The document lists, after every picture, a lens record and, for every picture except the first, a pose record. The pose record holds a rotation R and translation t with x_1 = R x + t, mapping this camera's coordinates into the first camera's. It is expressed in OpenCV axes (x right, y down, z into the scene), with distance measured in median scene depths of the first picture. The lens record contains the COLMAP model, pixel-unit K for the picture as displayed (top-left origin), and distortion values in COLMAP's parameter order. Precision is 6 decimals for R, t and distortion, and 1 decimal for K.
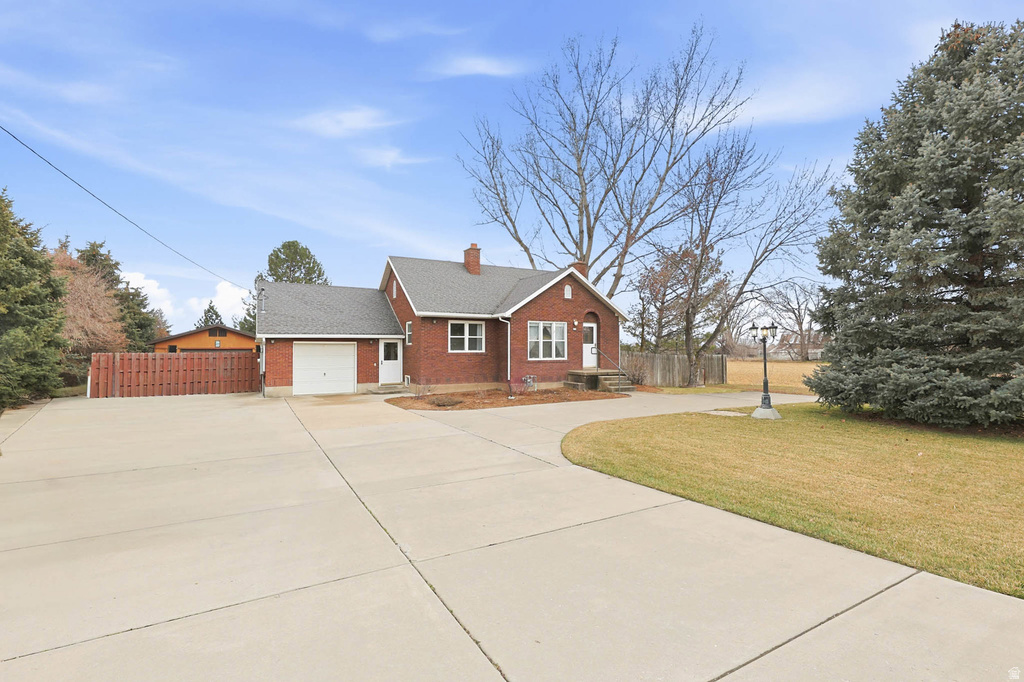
lens RADIAL K [[422.1, 0, 494.4], [0, 422.1, 343.8], [0, 0, 1]] dist [-0.000823, -0.000057]
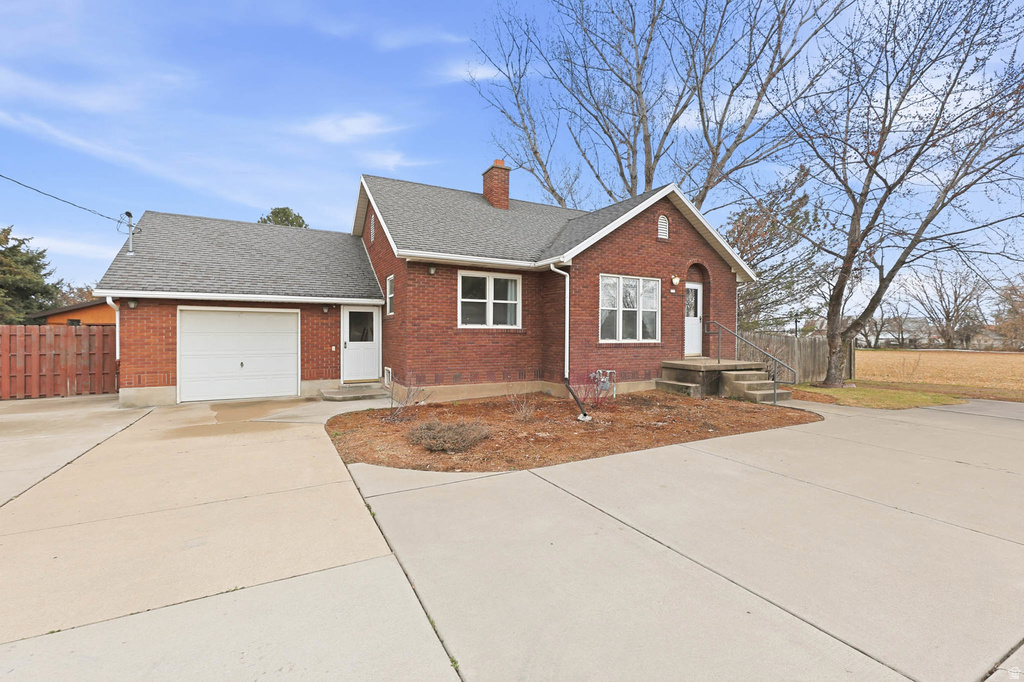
lens RADIAL K [[427.7, 0, 512.0], [0, 427.7, 341.0], [0, 0, 1]] dist [-0.002658, -0.000259]
pose [[0.999894, 0.007954, 0.012179, -0.042019], [-0.008302, 0.999552, 0.028747, 0.020143], [-0.011945, -0.028845, 0.999513, 0.412654]]
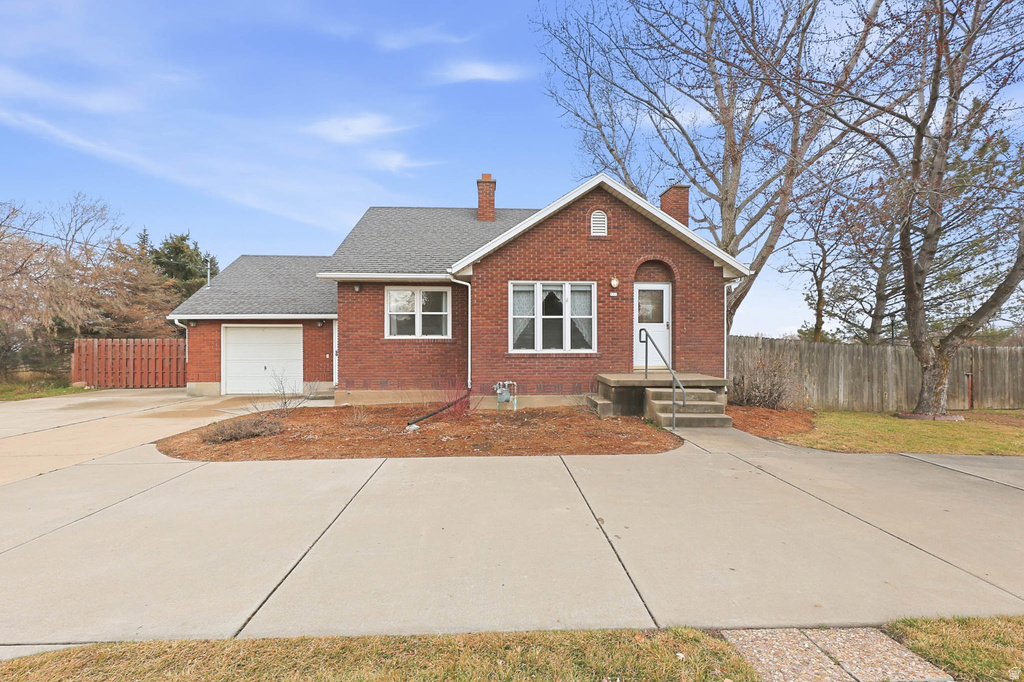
lens RADIAL K [[422.1, 0, 494.4], [0, 422.1, 343.8], [0, 0, 1]] dist [-0.000823, -0.000057]
pose [[0.914588, 0.005433, -0.404350, 0.272110], [0.003001, 0.999791, 0.020221, 0.015360], [0.404375, -0.019707, 0.914381, 0.475646]]
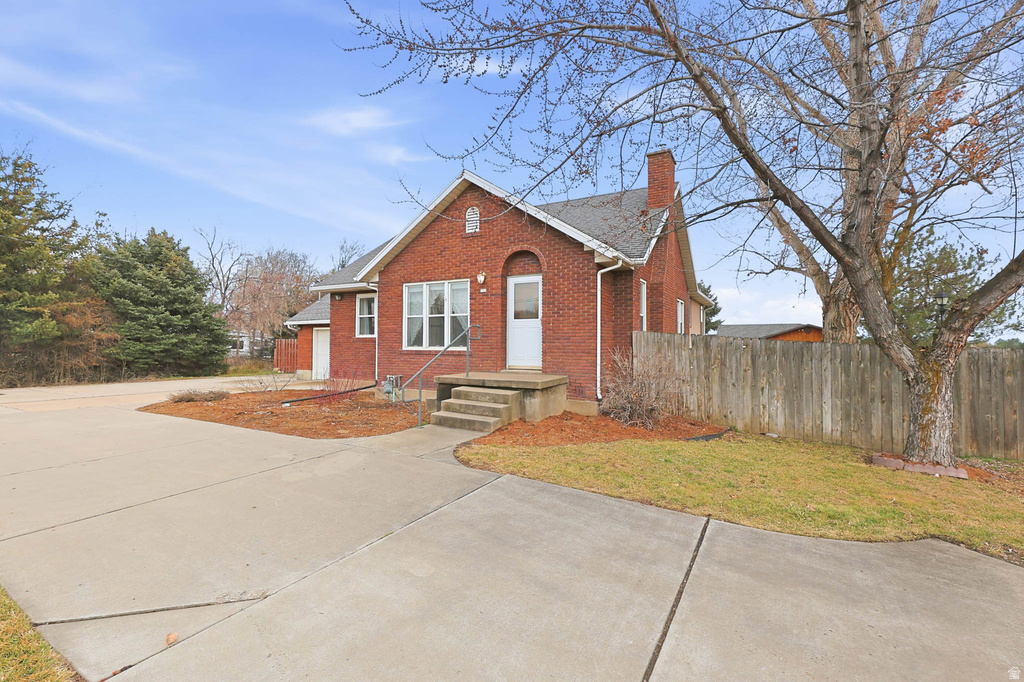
lens RADIAL K [[427.7, 0, 512.0], [0, 427.7, 341.0], [0, 0, 1]] dist [-0.002658, -0.000259]
pose [[0.579901, 0.000669, -0.814686, 0.640550], [0.004252, 0.999984, 0.003847, 0.024270], [0.814676, -0.005695, 0.579889, 0.747308]]
